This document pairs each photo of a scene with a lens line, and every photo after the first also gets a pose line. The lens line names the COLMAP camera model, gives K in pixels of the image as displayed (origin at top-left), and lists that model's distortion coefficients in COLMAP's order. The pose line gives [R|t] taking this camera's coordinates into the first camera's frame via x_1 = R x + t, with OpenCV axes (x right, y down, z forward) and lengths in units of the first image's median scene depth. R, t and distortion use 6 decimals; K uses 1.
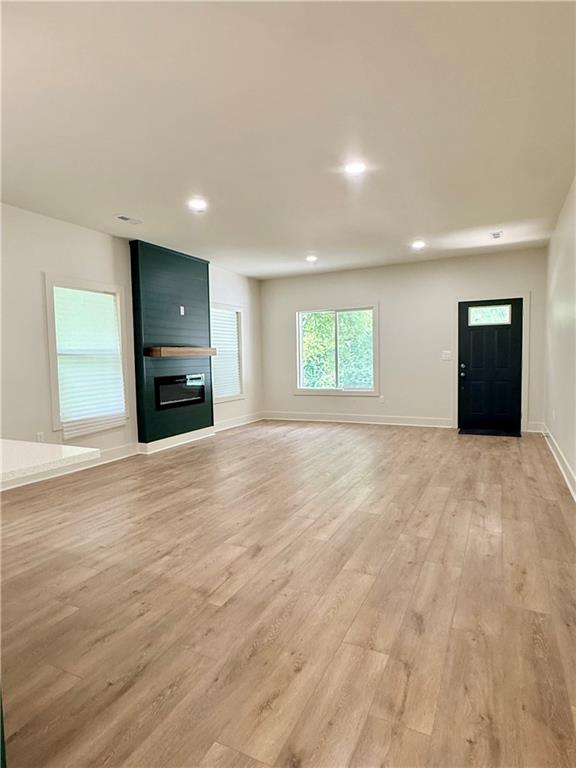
lens RADIAL K [[427.4, 0, 288.0], [0, 427.4, 384.0], [0, 0, 1]] dist [-0.003873, -0.000620]
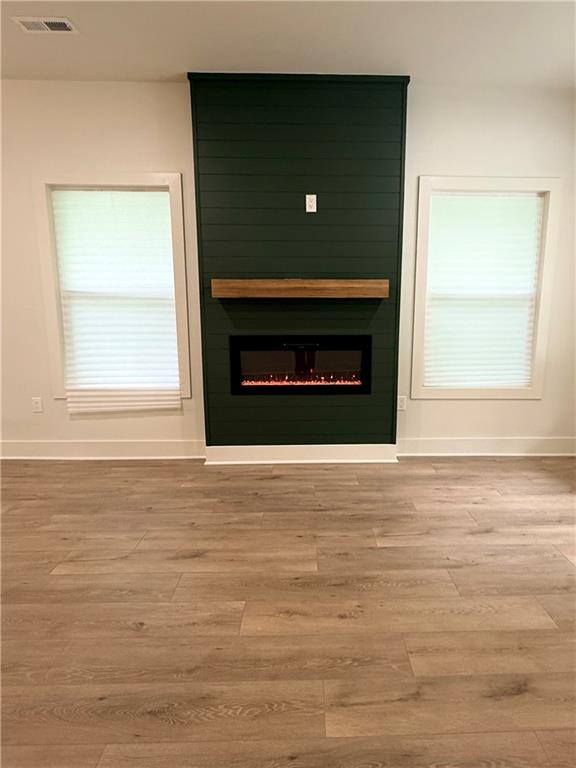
lens RADIAL K [[454.4, 0, 305.7], [0, 454.4, 383.3], [0, 0, 1]] dist [0.001252, 0.000828]
pose [[0.476521, 0.184722, -0.859538, 0.276729], [-0.068558, 0.982508, 0.173141, -0.069199], [0.876486, -0.023577, 0.480850, 0.873371]]
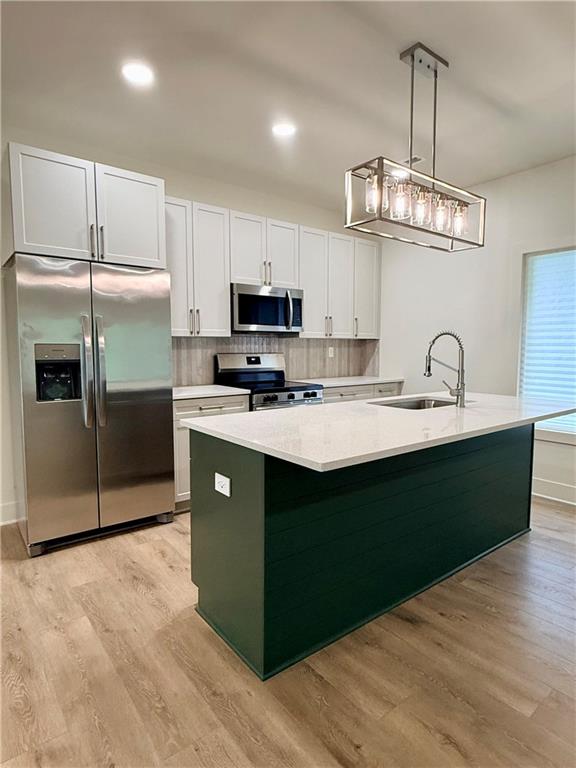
lens RADIAL K [[454.4, 0, 305.7], [0, 454.4, 383.3], [0, 0, 1]] dist [0.001252, 0.000828]
pose [[-0.436993, 0.090211, -0.894930, 0.116526], [-0.047275, 0.991279, 0.123008, -0.033093], [0.898222, 0.096062, -0.428917, 0.401435]]
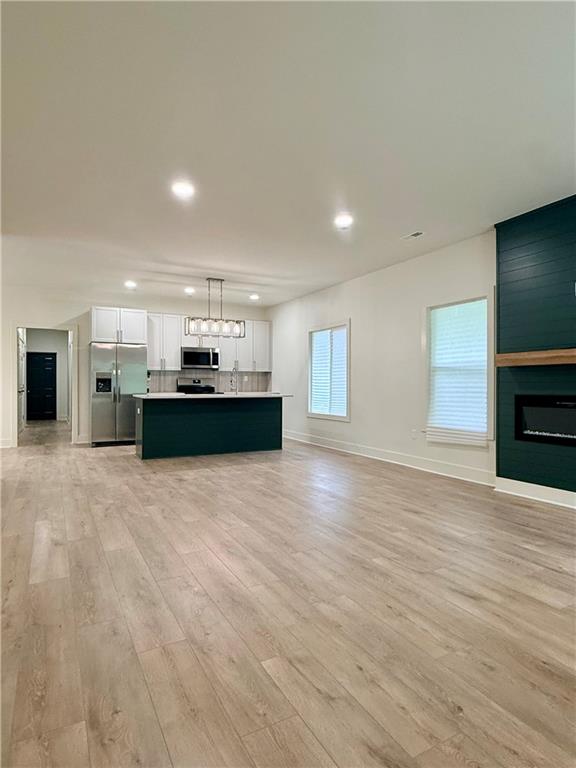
lens RADIAL K [[436.8, 0, 288.0], [0, 436.8, 384.0], [0, 0, 1]] dist [0.004322, 0.001009]
pose [[-0.574675, 0.022450, -0.818073, 0.585229], [-0.039141, 0.997726, 0.054876, -0.065337], [0.817445, 0.063556, -0.572490, 1.212788]]
